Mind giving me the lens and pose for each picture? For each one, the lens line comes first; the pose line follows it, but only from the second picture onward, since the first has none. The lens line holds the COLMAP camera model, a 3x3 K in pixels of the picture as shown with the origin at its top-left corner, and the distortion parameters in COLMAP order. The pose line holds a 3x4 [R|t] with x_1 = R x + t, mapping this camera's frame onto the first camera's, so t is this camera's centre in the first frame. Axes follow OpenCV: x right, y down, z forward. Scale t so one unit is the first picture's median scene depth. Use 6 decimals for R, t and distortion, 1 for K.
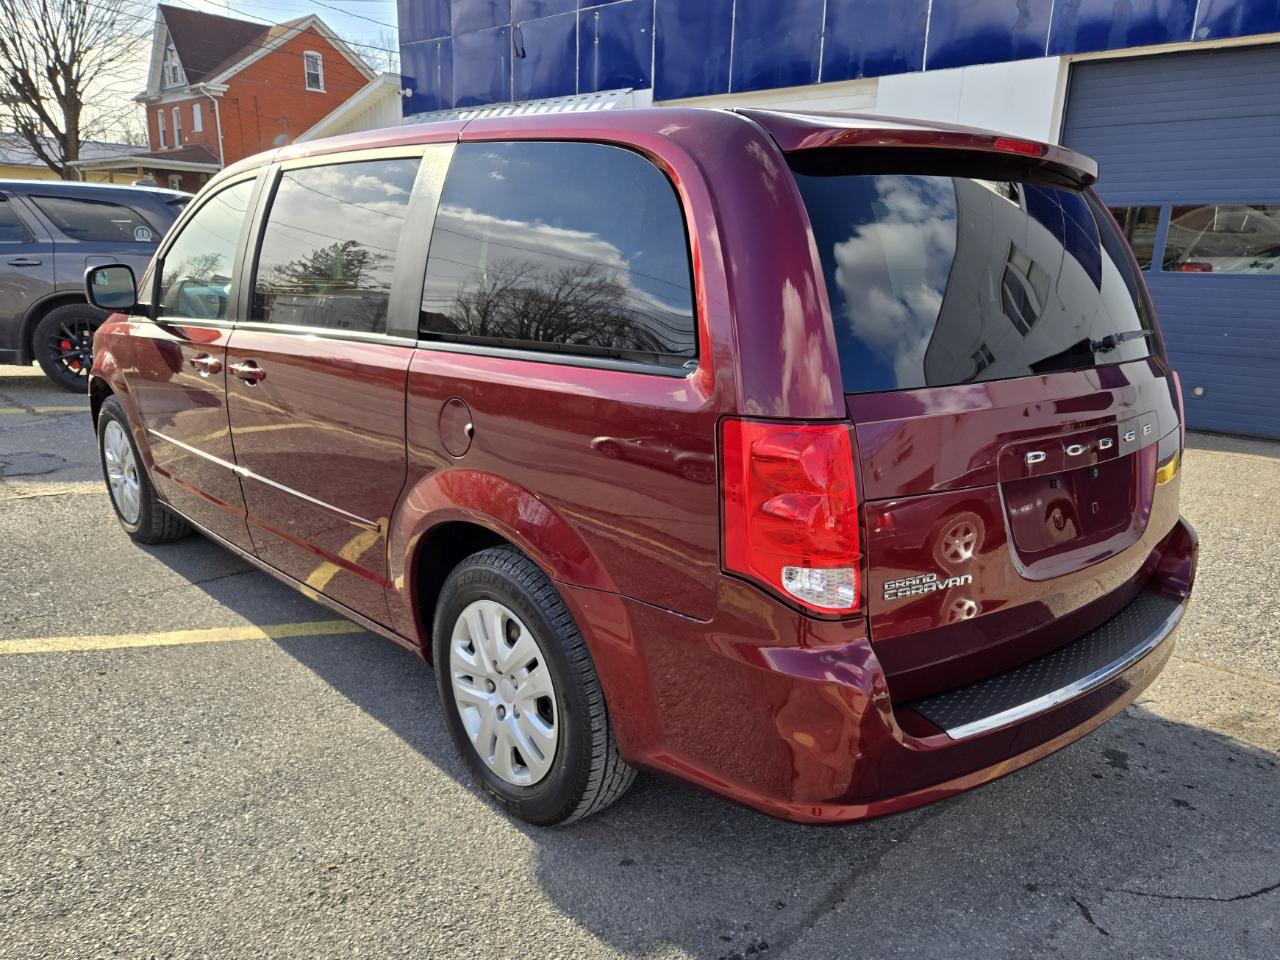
lens RADIAL K [[1016.2, 0, 640.0], [0, 1016.2, 480.0], [0, 0, 1]] dist [0.060336, -0.044949]
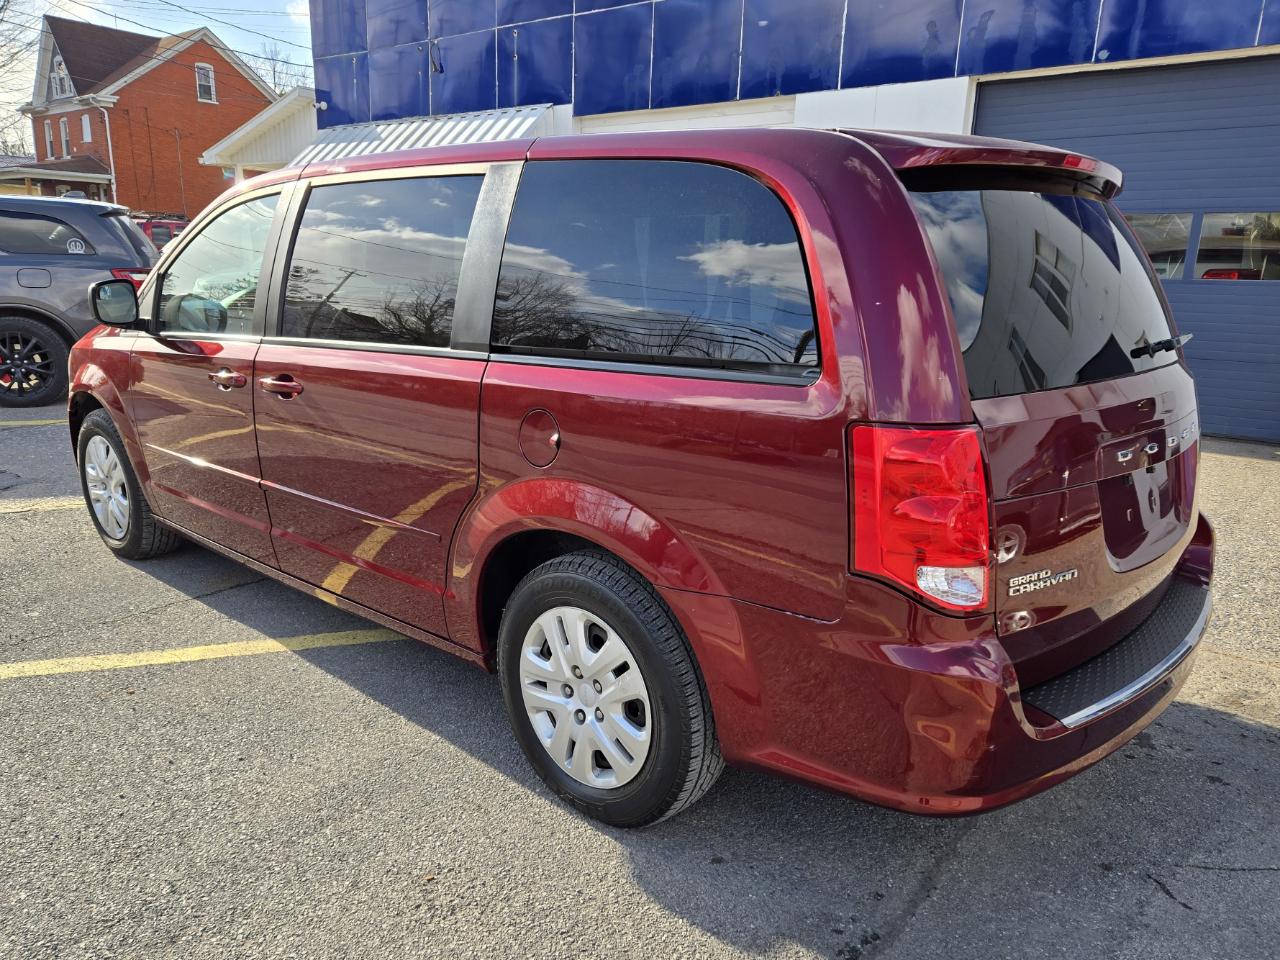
lens RADIAL K [[990.3, 0, 601.3], [0, 990.3, 458.2], [0, 0, 1]] dist [0.068083, -0.050000]
pose [[0.997240, -0.020347, 0.071407, -0.149909], [0.021974, 0.999515, -0.022069, -0.006144], [-0.070924, 0.023577, 0.997203, 0.003139]]
